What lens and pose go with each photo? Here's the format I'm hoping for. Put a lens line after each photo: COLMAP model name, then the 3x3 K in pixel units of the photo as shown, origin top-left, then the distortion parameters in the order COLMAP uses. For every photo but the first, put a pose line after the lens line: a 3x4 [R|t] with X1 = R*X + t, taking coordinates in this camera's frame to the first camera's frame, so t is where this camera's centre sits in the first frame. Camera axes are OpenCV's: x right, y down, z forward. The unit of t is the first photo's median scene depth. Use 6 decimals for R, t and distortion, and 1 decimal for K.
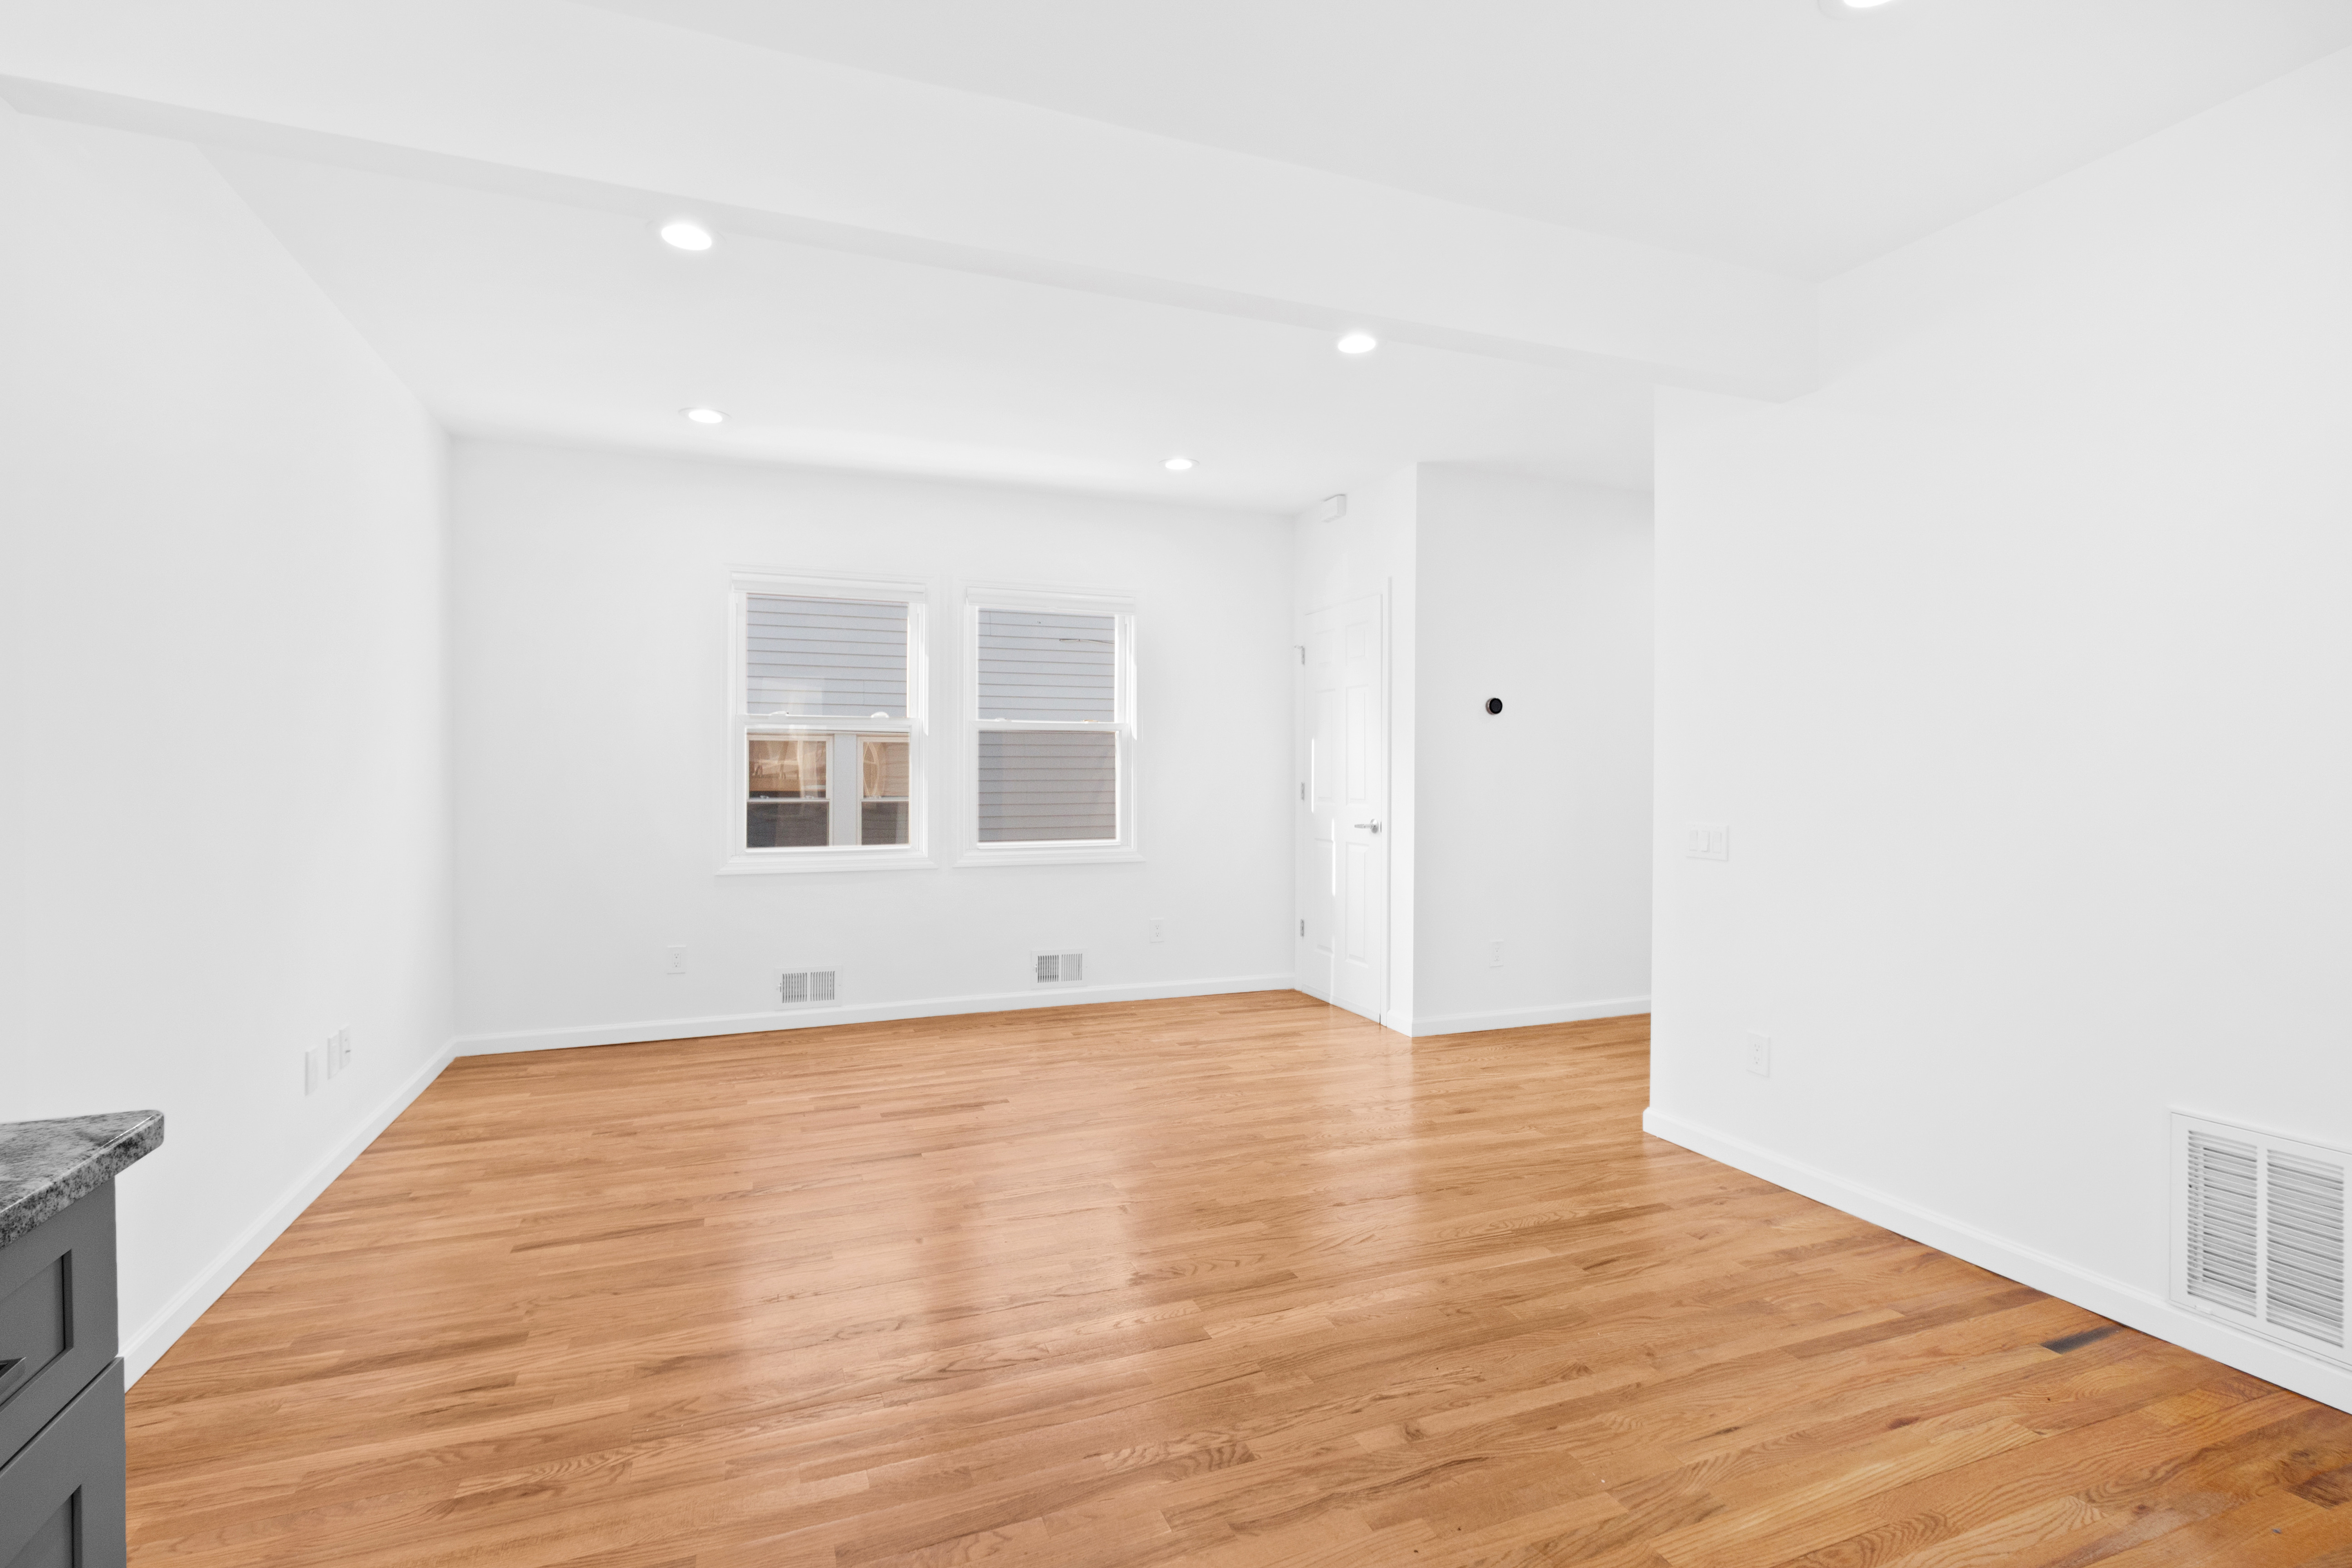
lens RADIAL K [[1104.5, 0, 1175.0], [0, 1104.5, 781.1], [0, 0, 1]] dist [0.000129, -0.000104]
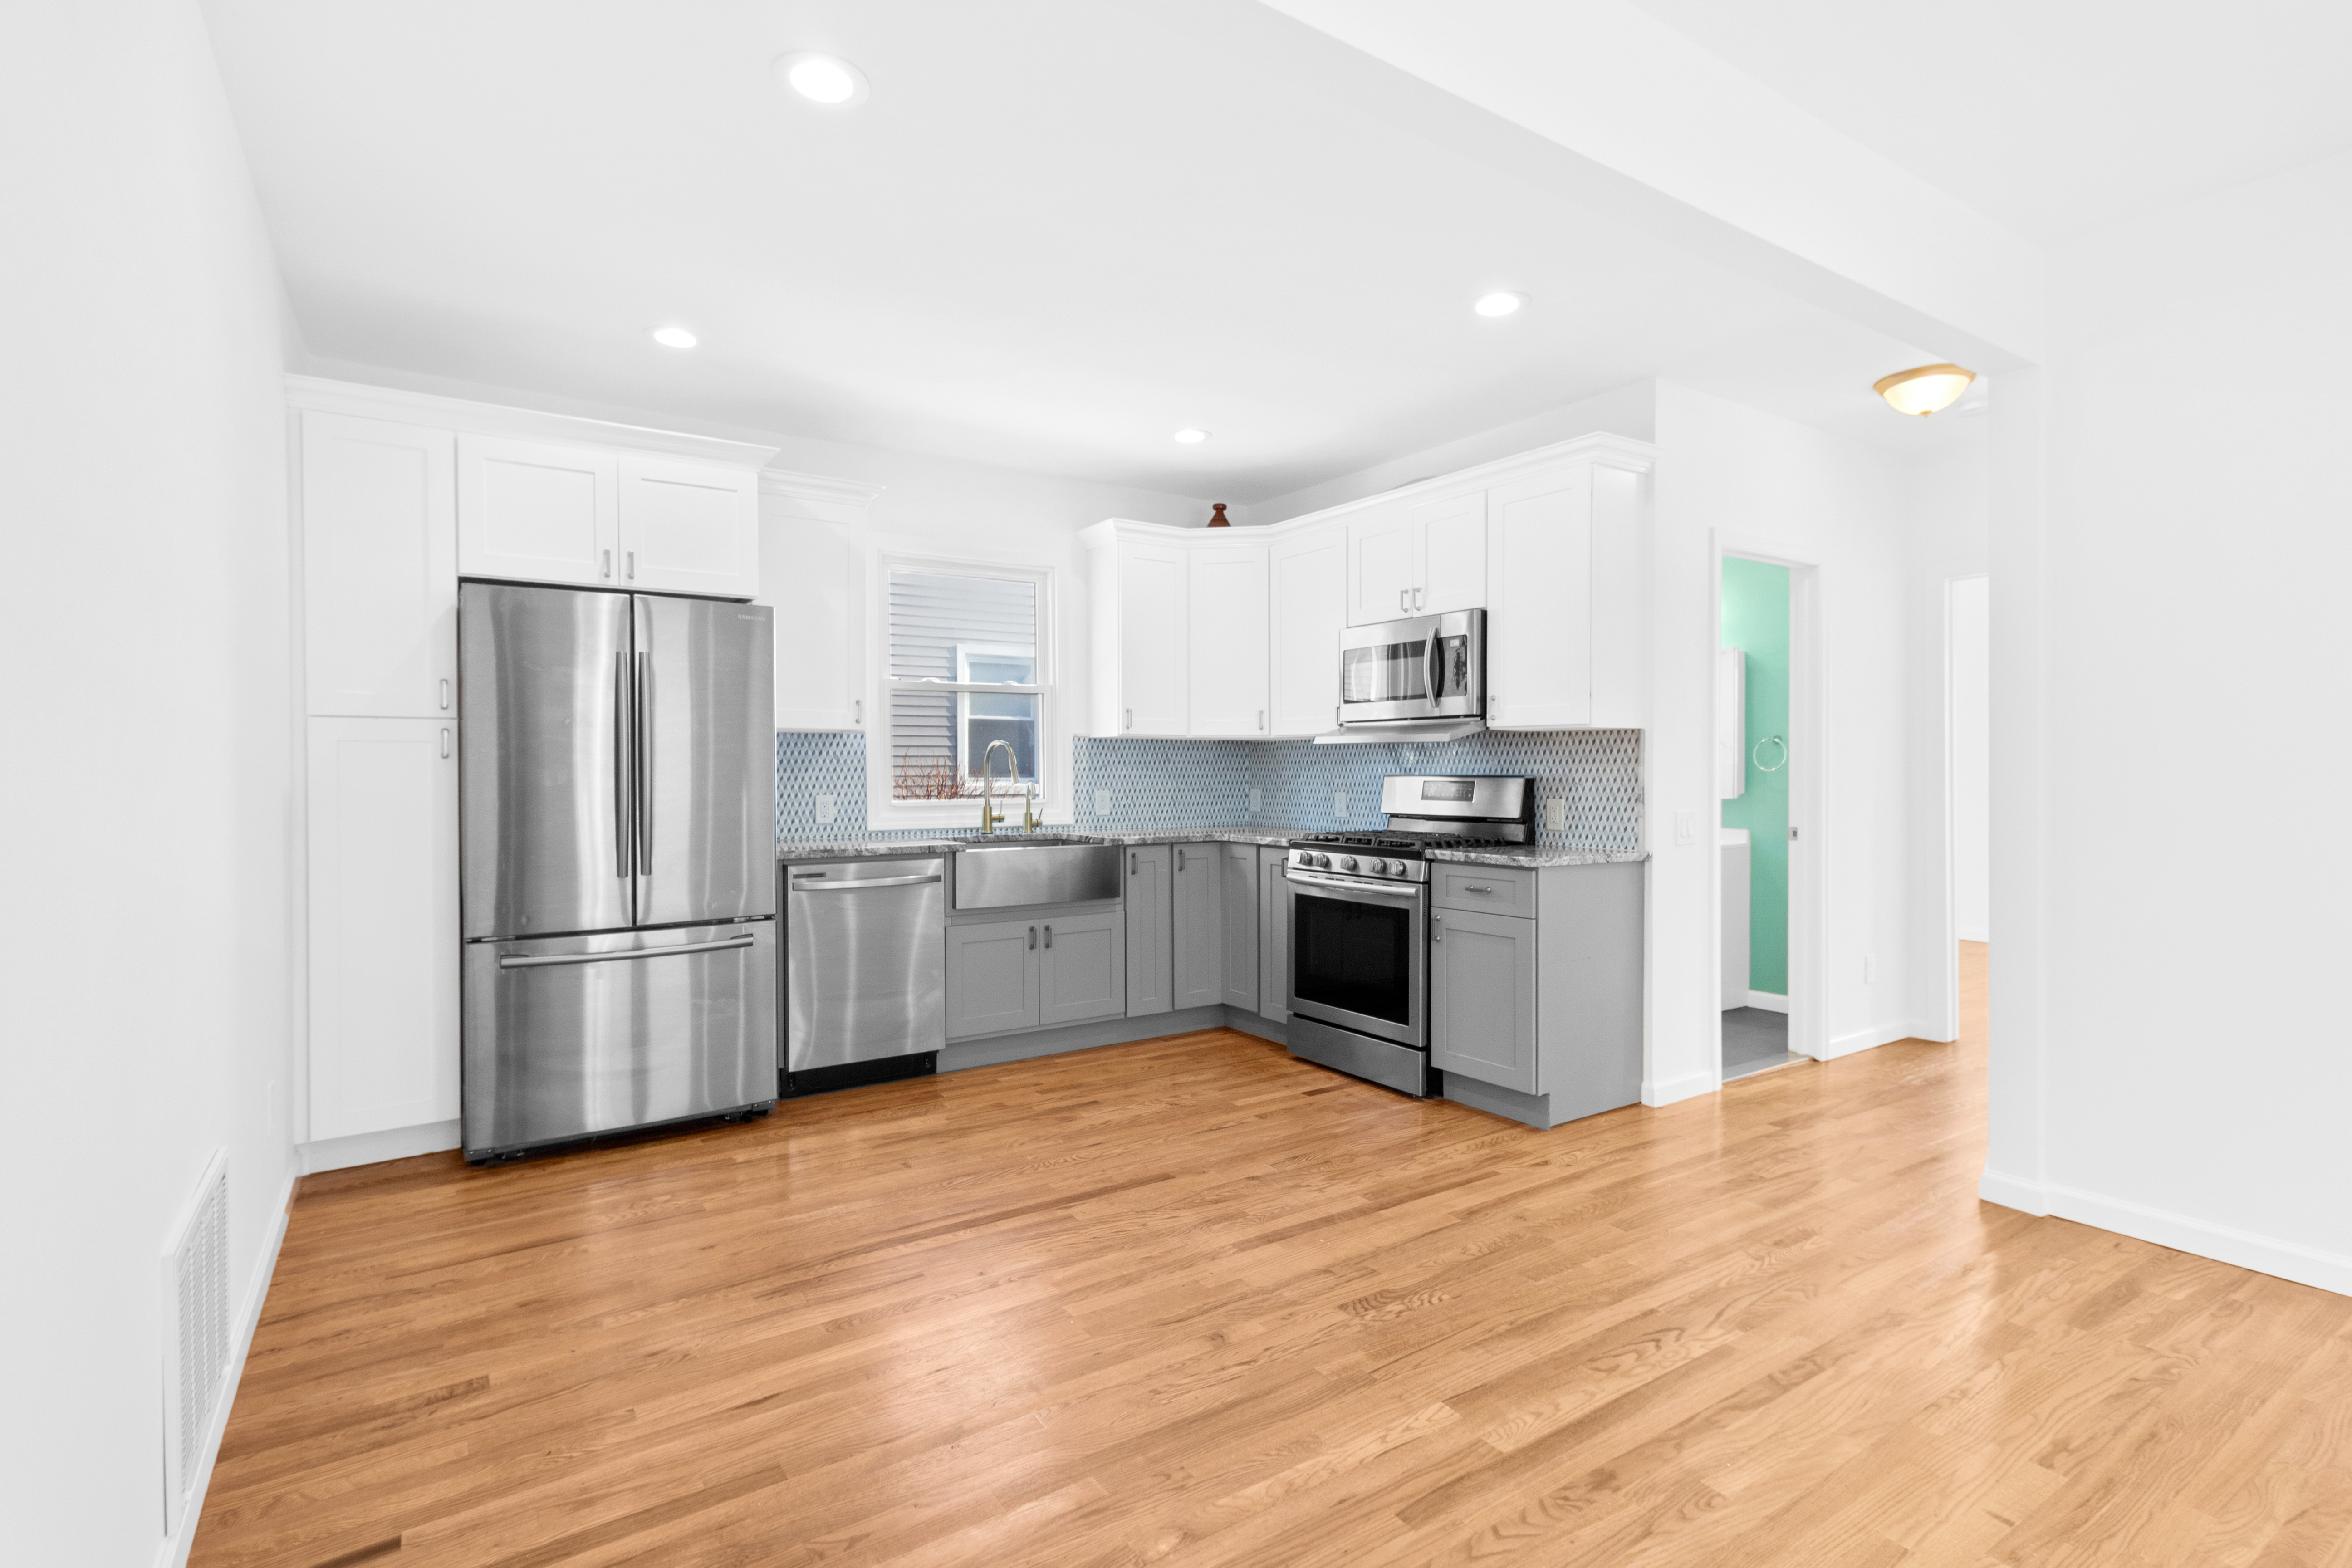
lens RADIAL K [[1104.5, 0, 1175.2], [0, 1104.5, 774.3], [0, 0, 1]] dist [0.000129, -0.000104]
pose [[-0.978817, 0.001963, -0.204726, 0.491805], [-0.000871, 0.999905, 0.013754, -0.019340], [0.204734, 0.013641, -0.978723, 2.101816]]
